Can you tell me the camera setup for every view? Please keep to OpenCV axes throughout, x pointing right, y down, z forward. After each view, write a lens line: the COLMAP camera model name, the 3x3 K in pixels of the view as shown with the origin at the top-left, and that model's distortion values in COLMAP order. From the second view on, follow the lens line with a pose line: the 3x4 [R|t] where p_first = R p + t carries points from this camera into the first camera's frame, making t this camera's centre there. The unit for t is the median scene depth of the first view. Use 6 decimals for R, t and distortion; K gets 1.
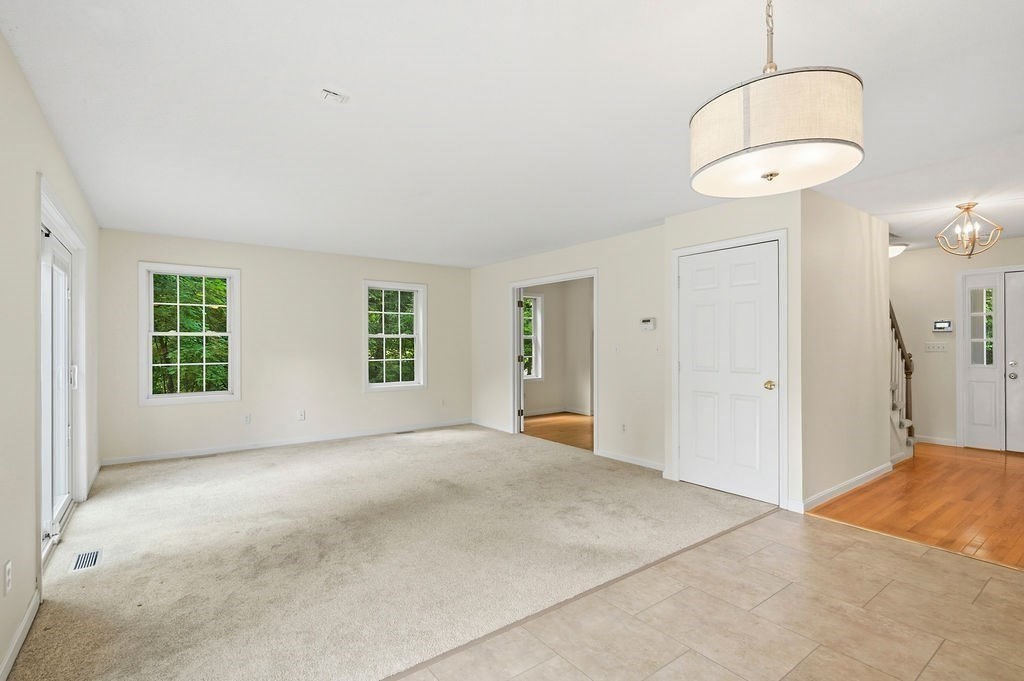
lens RADIAL K [[475.9, 0, 503.4], [0, 475.9, 343.7], [0, 0, 1]] dist [0.004571, -0.001540]
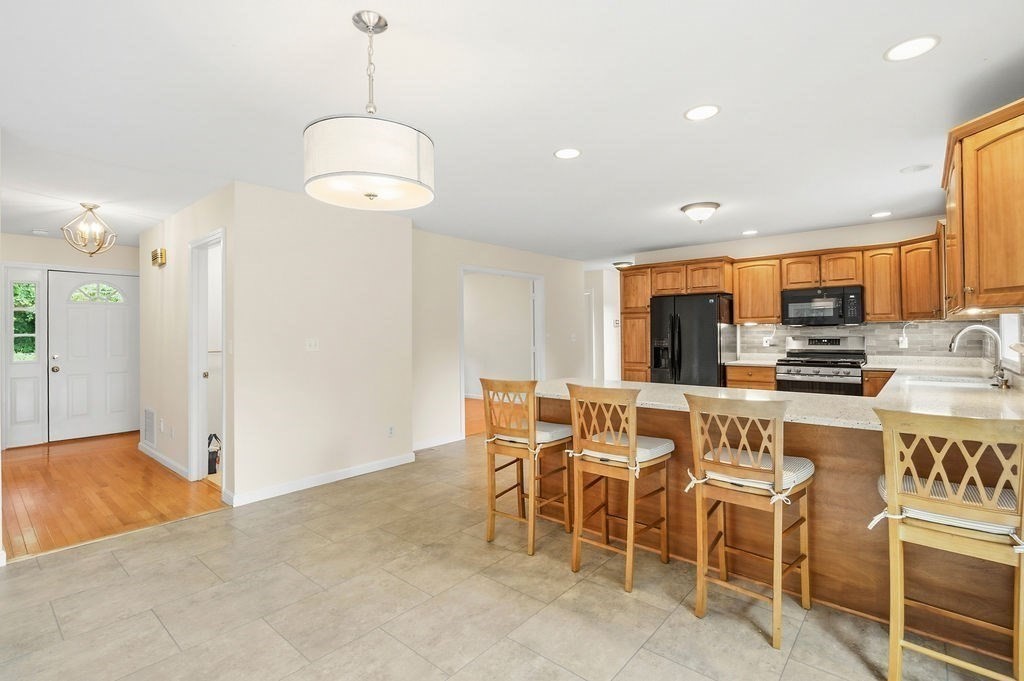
lens RADIAL K [[475.9, 0, 512.7], [0, 475.9, 330.0], [0, 0, 1]] dist [0.004571, -0.001540]
pose [[-0.227875, 0.014871, 0.973577, -0.310004], [0.006554, 0.999884, -0.013739, 0.002526], [-0.973668, 0.003250, -0.227946, 0.418533]]
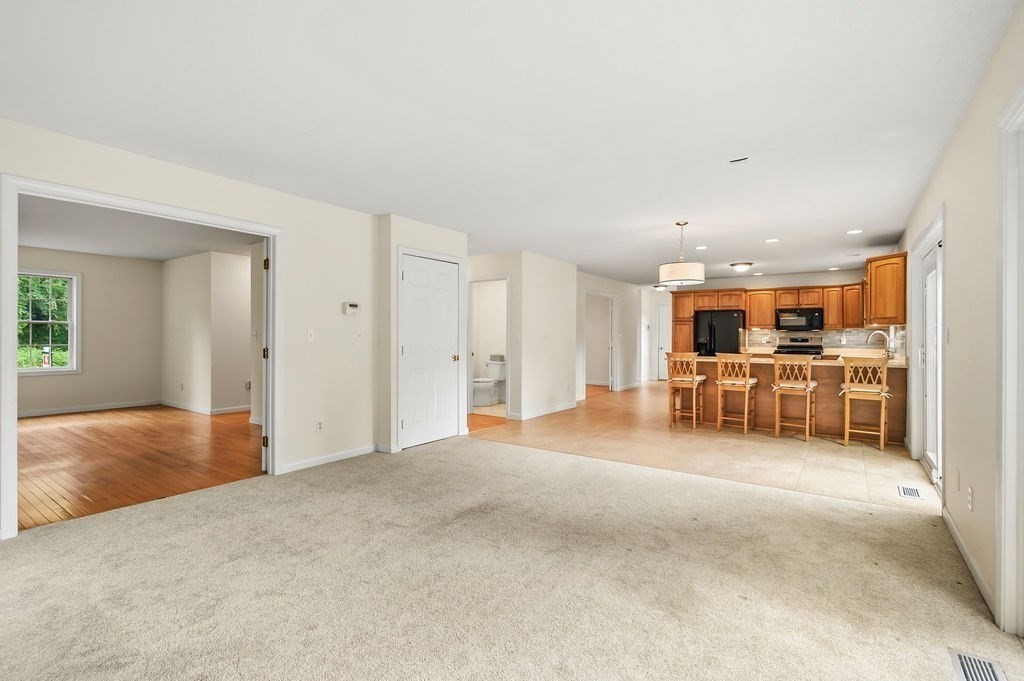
lens RADIAL K [[475.9, 0, 510.7], [0, 475.9, 340.1], [0, 0, 1]] dist [0.004571, -0.001540]
pose [[-0.317773, -0.003505, 0.948160, -1.063747], [-0.004532, 0.999987, 0.002178, 0.028110], [-0.948156, -0.003605, -0.317785, 1.488920]]
